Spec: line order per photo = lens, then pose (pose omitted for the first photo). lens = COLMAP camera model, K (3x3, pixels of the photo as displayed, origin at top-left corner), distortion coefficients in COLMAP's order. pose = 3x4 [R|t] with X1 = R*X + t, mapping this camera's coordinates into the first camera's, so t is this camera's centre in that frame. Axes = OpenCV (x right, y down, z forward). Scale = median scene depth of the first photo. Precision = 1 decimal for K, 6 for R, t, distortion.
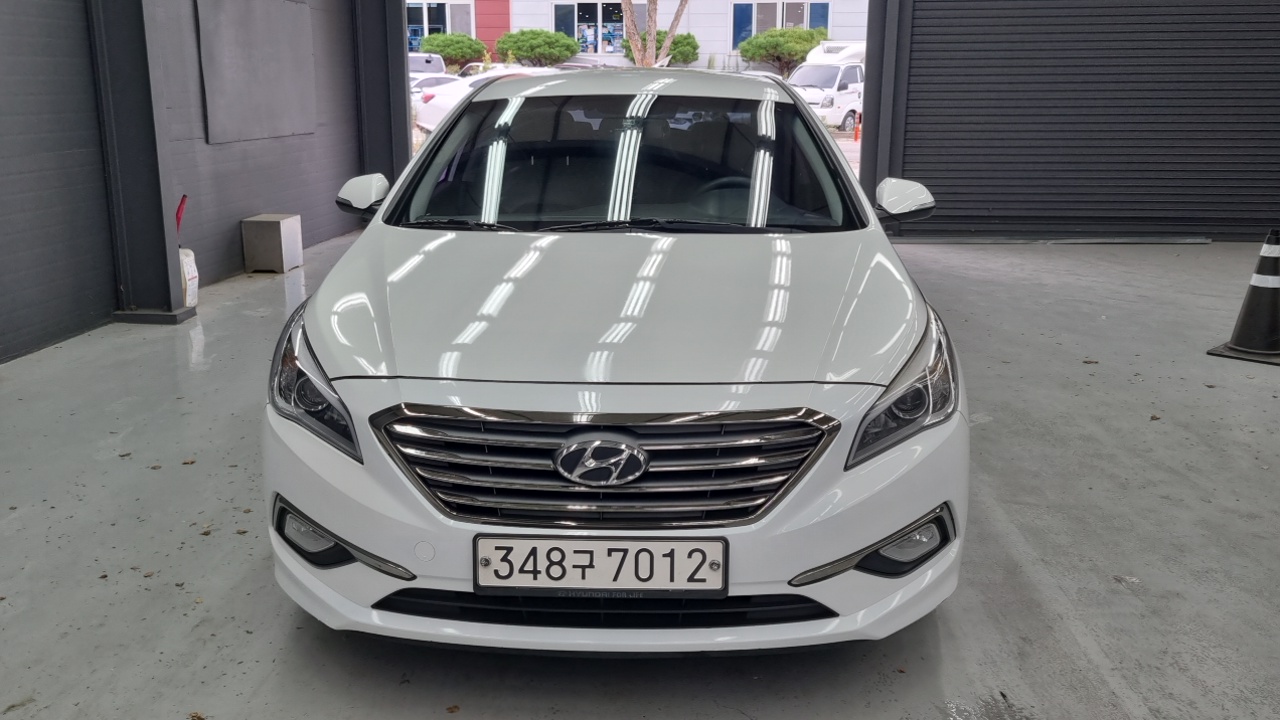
lens RADIAL K [[985.9, 0, 639.3], [0, 985.9, 357.2], [0, 0, 1]] dist [0.018426, 0.000647]
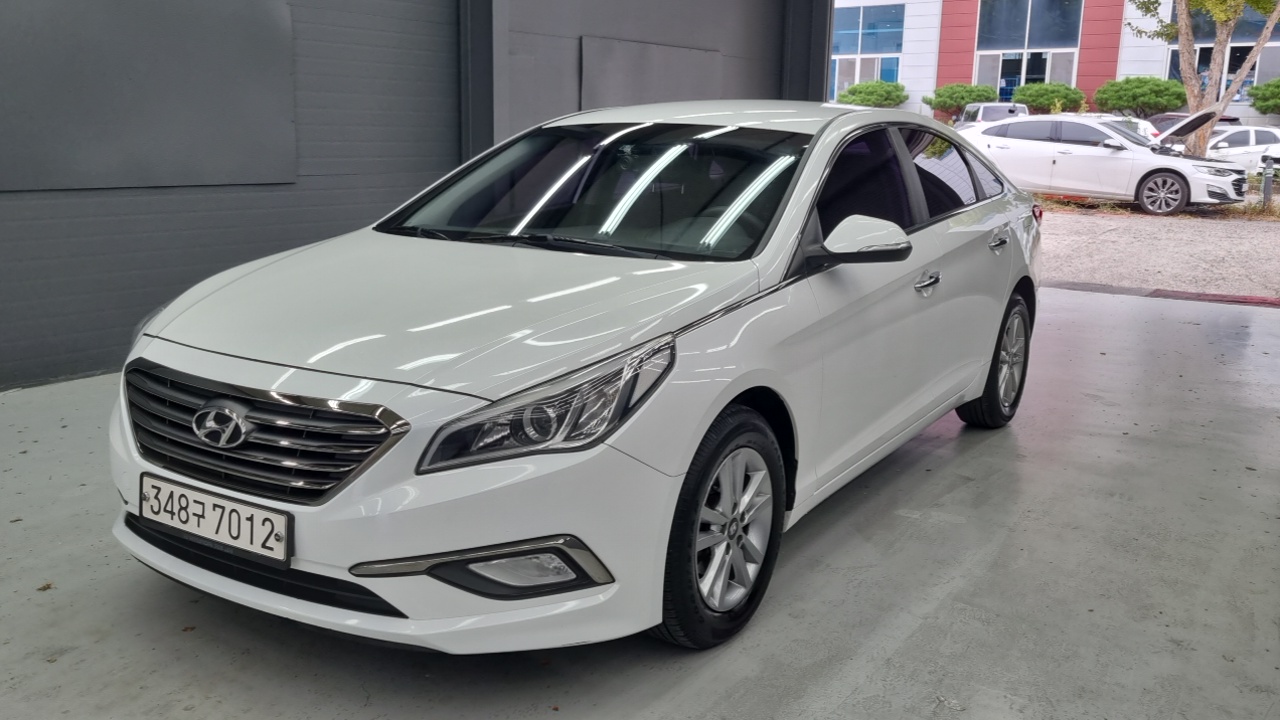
lens RADIAL K [[985.9, 0, 639.3], [0, 985.9, 357.2], [0, 0, 1]] dist [0.018426, 0.000647]
pose [[0.893006, 0.121592, -0.433309, 0.861279], [-0.139162, 0.990229, -0.008927, -0.027894], [0.427990, 0.068272, 0.901201, 0.179986]]
